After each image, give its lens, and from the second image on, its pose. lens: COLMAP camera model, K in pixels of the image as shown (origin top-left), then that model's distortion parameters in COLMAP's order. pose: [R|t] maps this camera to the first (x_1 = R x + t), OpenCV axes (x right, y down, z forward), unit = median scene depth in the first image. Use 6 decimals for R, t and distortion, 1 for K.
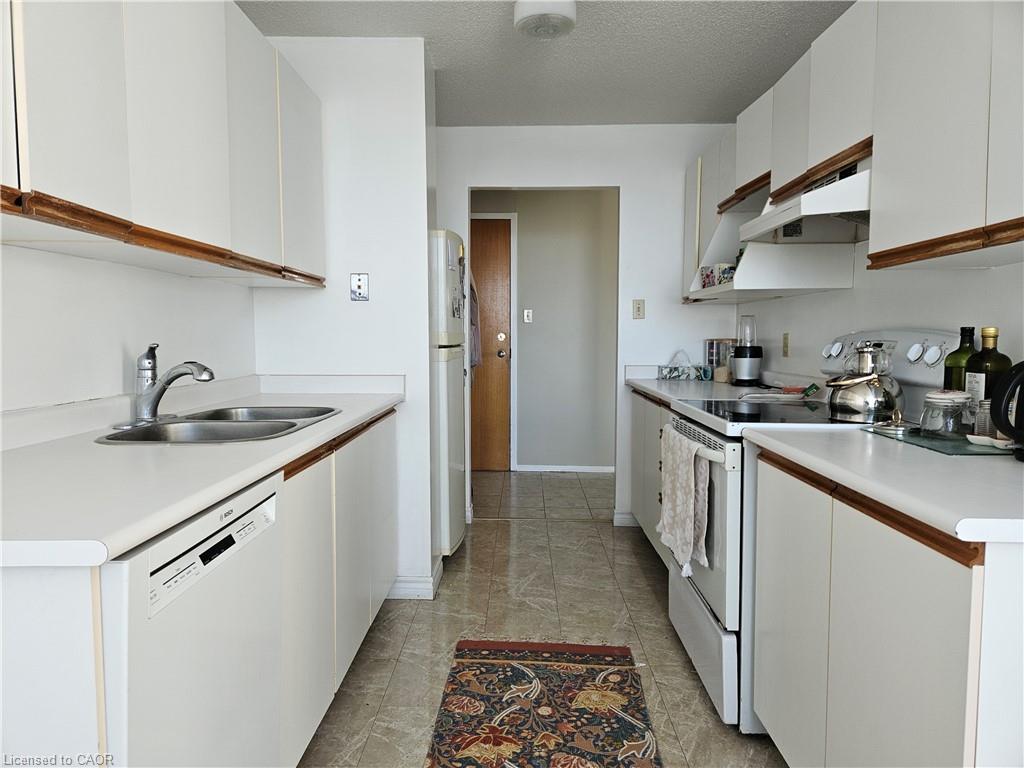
lens RADIAL K [[678.6, 0, 513.1], [0, 678.6, 383.0], [0, 0, 1]] dist [0.024970, -0.010984]
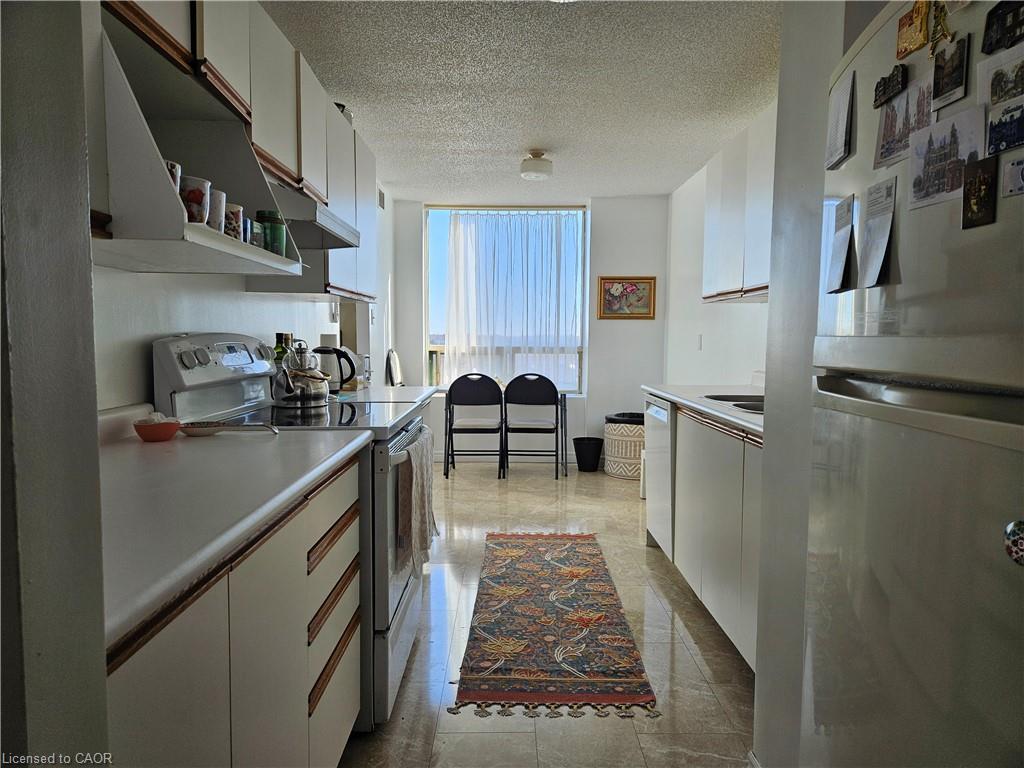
lens RADIAL K [[678.6, 0, 513.1], [0, 678.6, 385.6], [0, 0, 1]] dist [0.024970, -0.010984]
pose [[-0.996155, 0.085065, -0.020960, 0.098194], [0.081829, 0.988871, 0.124253, -0.139143], [0.031297, 0.122060, -0.992029, 2.153627]]
